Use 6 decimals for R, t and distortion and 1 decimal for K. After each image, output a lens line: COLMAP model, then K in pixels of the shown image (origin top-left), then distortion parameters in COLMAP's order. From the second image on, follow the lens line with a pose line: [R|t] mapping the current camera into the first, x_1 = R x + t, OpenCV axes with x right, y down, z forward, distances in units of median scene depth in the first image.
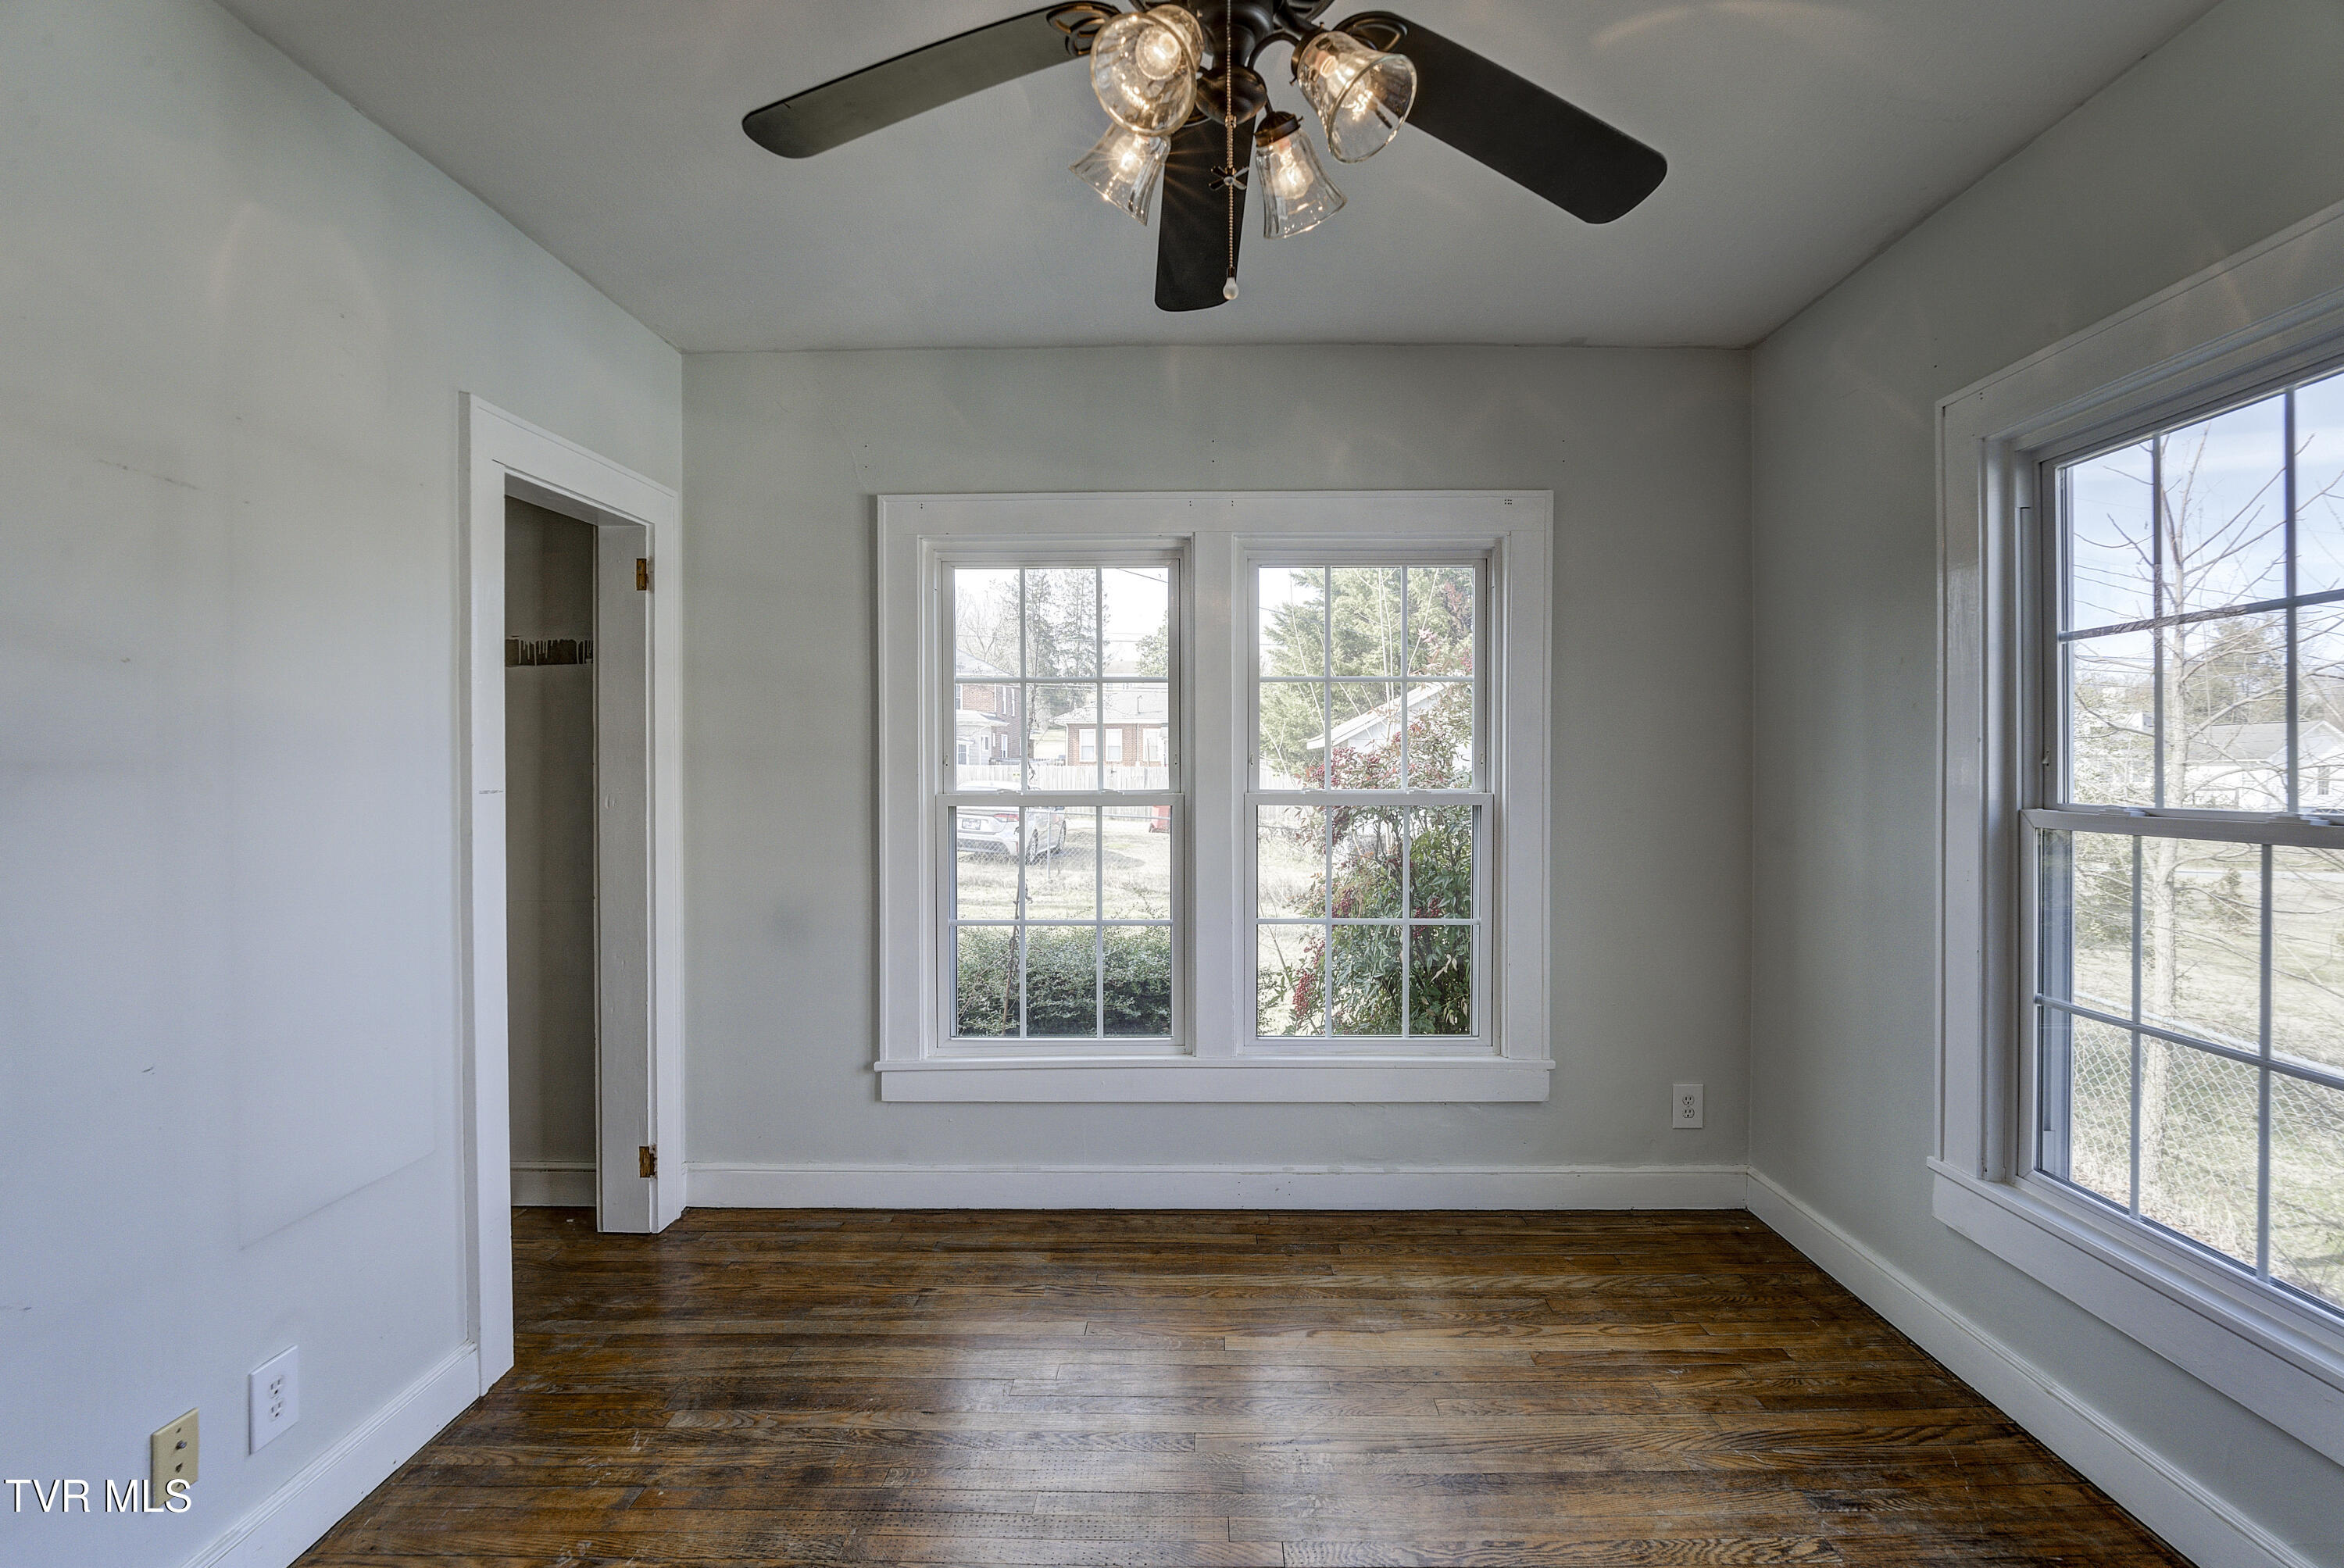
lens RADIAL K [[1039.0, 0, 1172.0], [0, 1039.0, 784.0], [0, 0, 1]] dist [-0.016974, -0.000152]
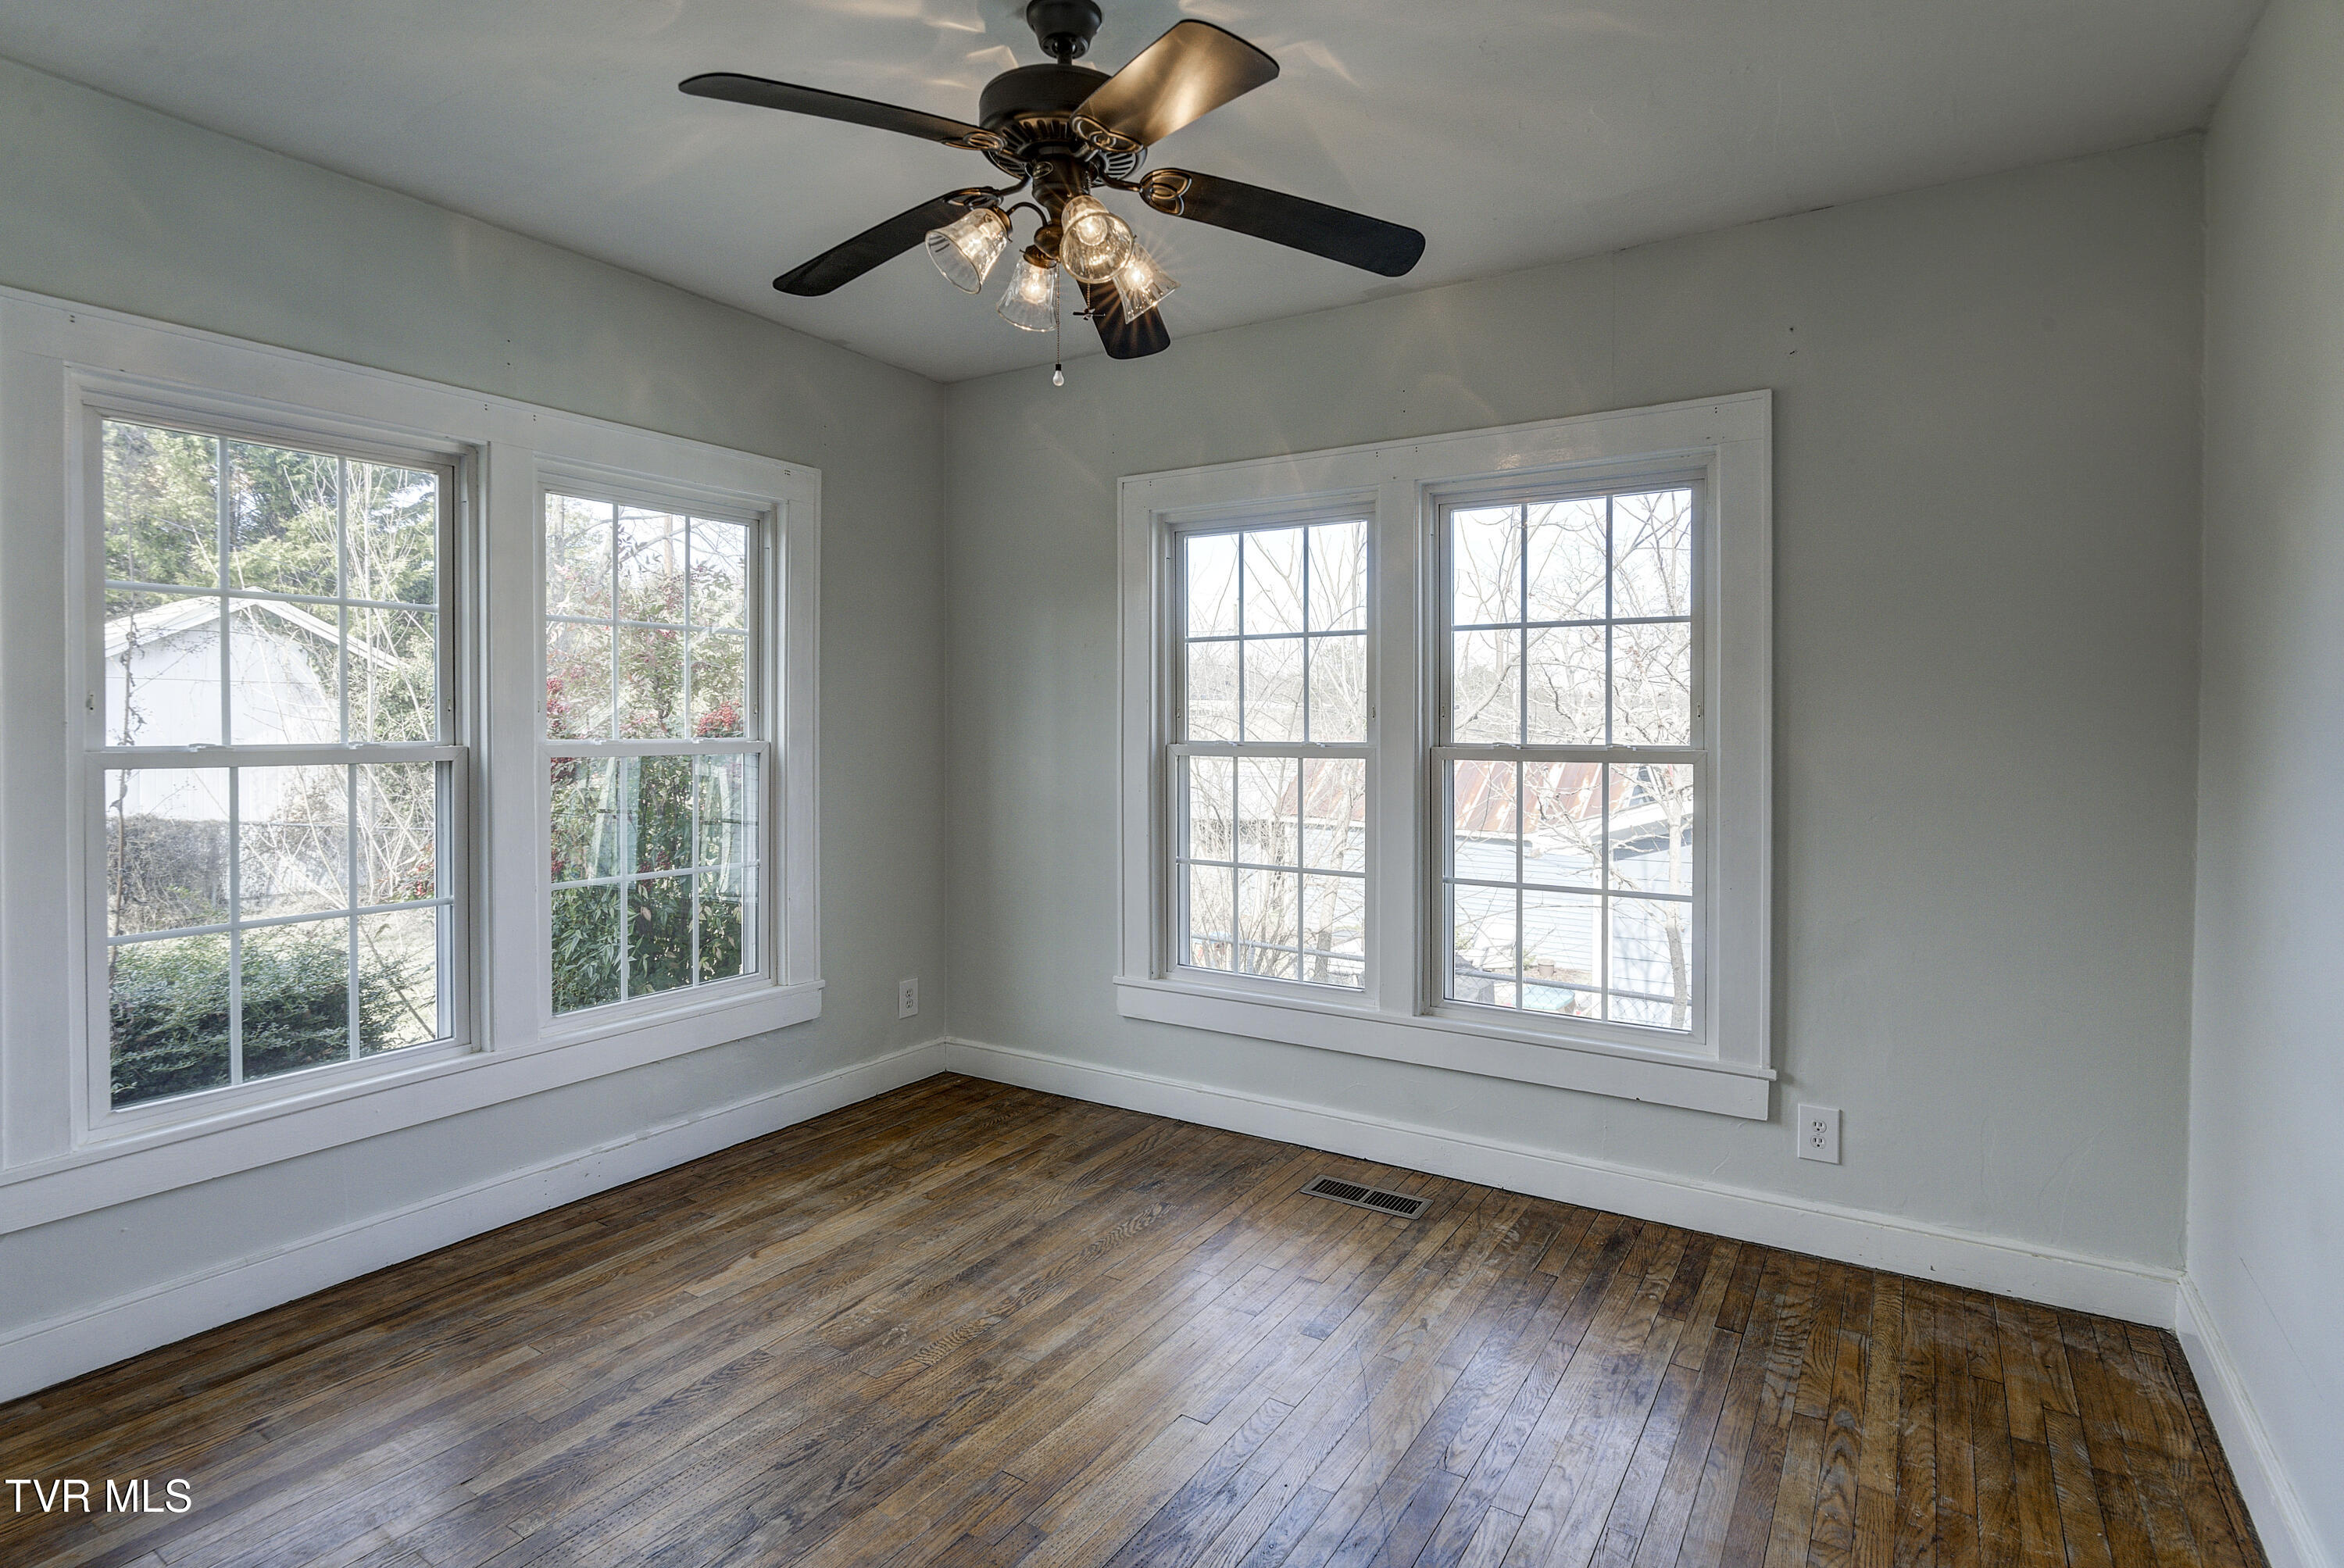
lens RADIAL K [[1189.3, 0, 1172.7], [0, 1189.3, 739.5], [0, 0, 1]] dist [-0.001681, 0.000210]
pose [[0.530065, -0.009978, 0.847898, -0.610480], [0.009274, 0.999939, 0.005970, 0.004489], [-0.847906, 0.004699, 0.530125, -0.001899]]
